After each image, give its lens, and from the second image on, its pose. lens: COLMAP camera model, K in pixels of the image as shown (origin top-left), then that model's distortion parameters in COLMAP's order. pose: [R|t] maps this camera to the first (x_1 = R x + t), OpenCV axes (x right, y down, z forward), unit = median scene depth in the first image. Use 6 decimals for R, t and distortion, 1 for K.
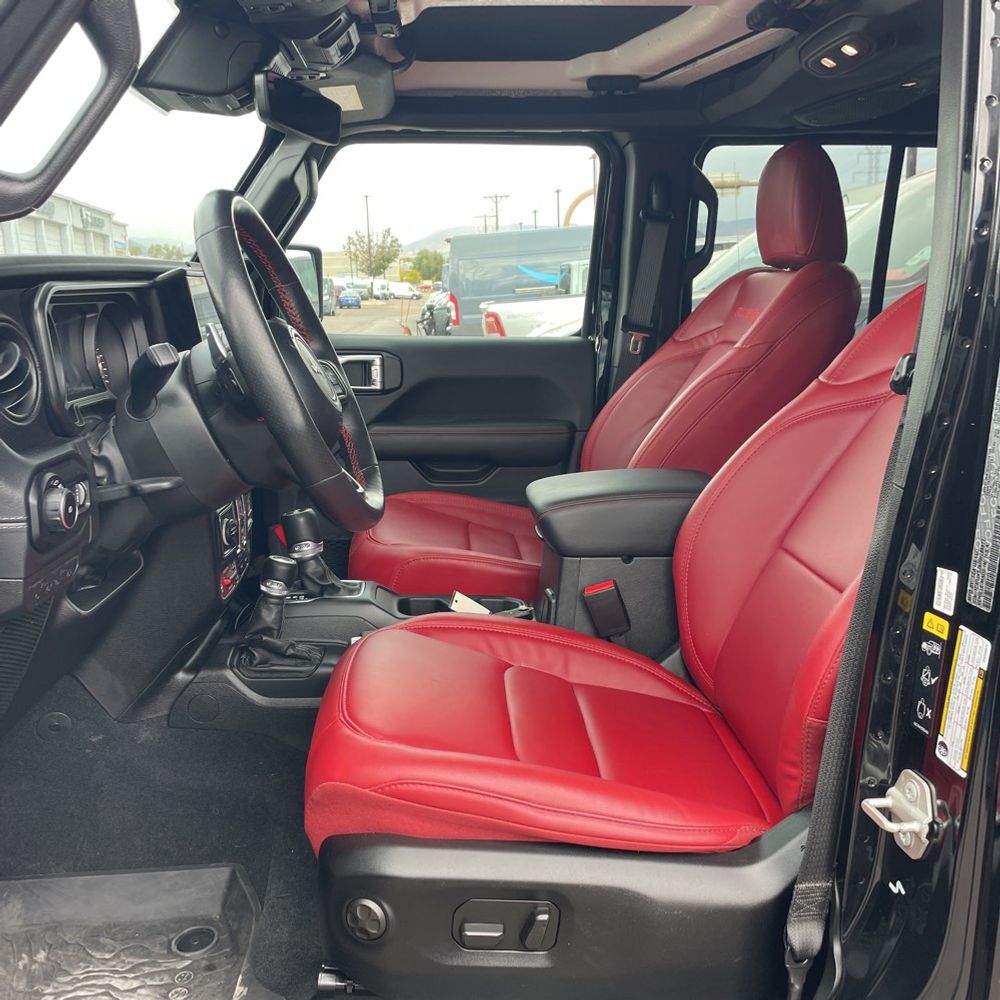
lens RADIAL K [[1008.7, 0, 488.2], [0, 1008.7, 470.5], [0, 0, 1]] dist [0.085612, -0.112016]
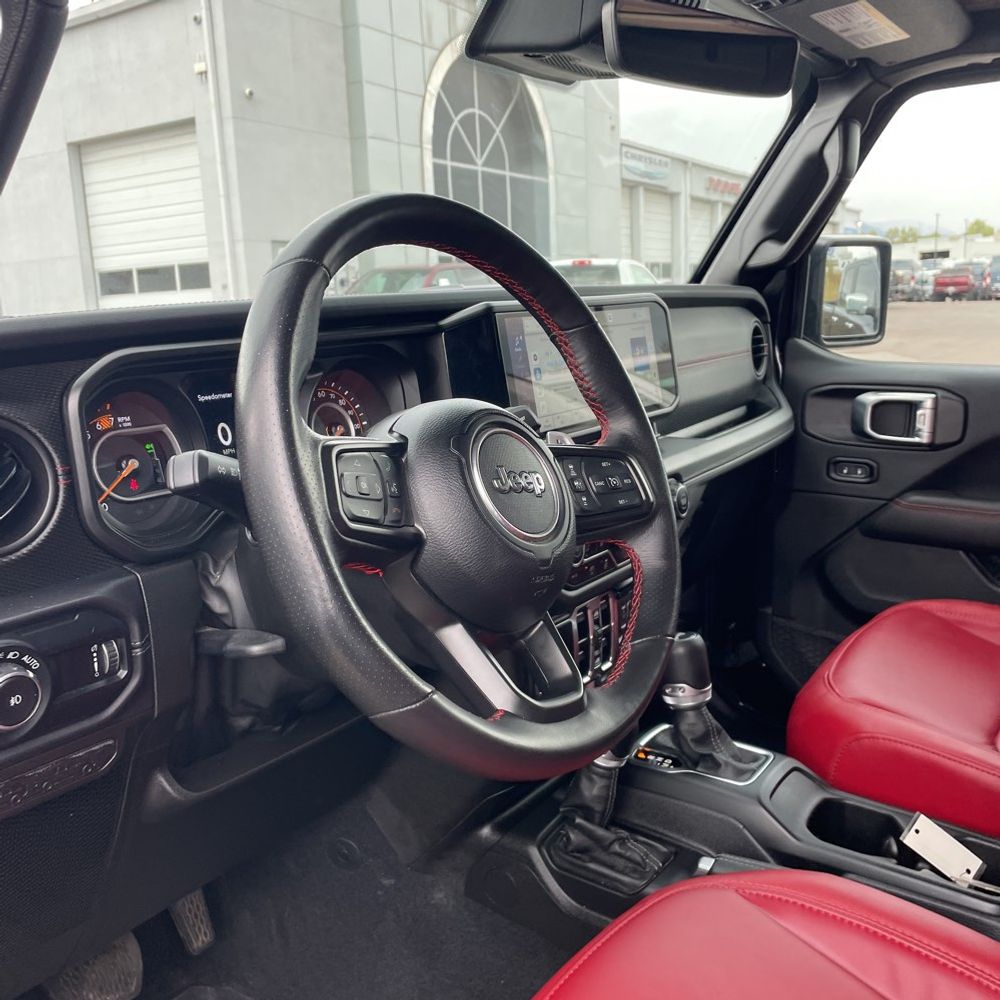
lens RADIAL K [[1008.7, 0, 488.2], [0, 1008.7, 470.5], [0, 0, 1]] dist [0.085612, -0.112016]
pose [[0.778278, 0.094651, -0.620745, 0.099919], [-0.086361, 0.995314, 0.043487, -0.069649], [0.621952, 0.019763, 0.782806, 0.279248]]
